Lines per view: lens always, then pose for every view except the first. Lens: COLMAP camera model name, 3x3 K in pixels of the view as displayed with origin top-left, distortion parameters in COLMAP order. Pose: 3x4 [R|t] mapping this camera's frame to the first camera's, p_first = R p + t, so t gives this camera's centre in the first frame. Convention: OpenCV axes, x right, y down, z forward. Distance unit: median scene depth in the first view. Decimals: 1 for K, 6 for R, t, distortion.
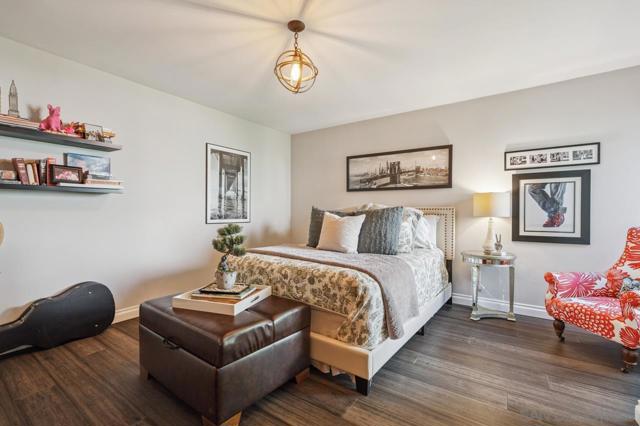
lens RADIAL K [[283.9, 0, 318.9], [0, 283.9, 210.7], [0, 0, 1]] dist [-0.003709, 0.000015]
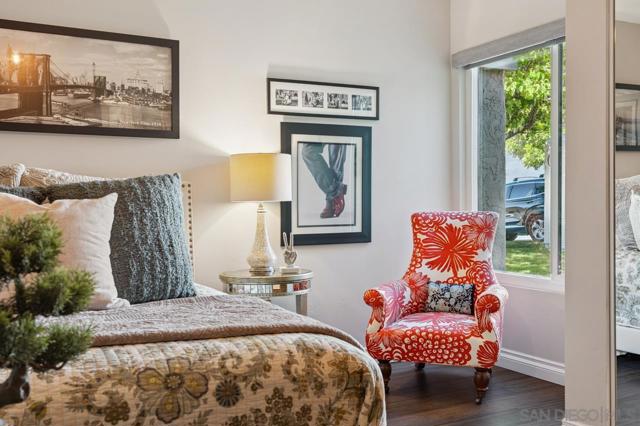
lens RADIAL K [[655.4, 0, 320.0], [0, 655.4, 224.3], [0, 0, 1]] dist [0.008711, 0.006563]
pose [[0.451597, -0.034831, 0.891542, -0.443337], [0.004738, 0.999317, 0.036642, 0.022462], [-0.892209, -0.012323, 0.451454, 0.413022]]
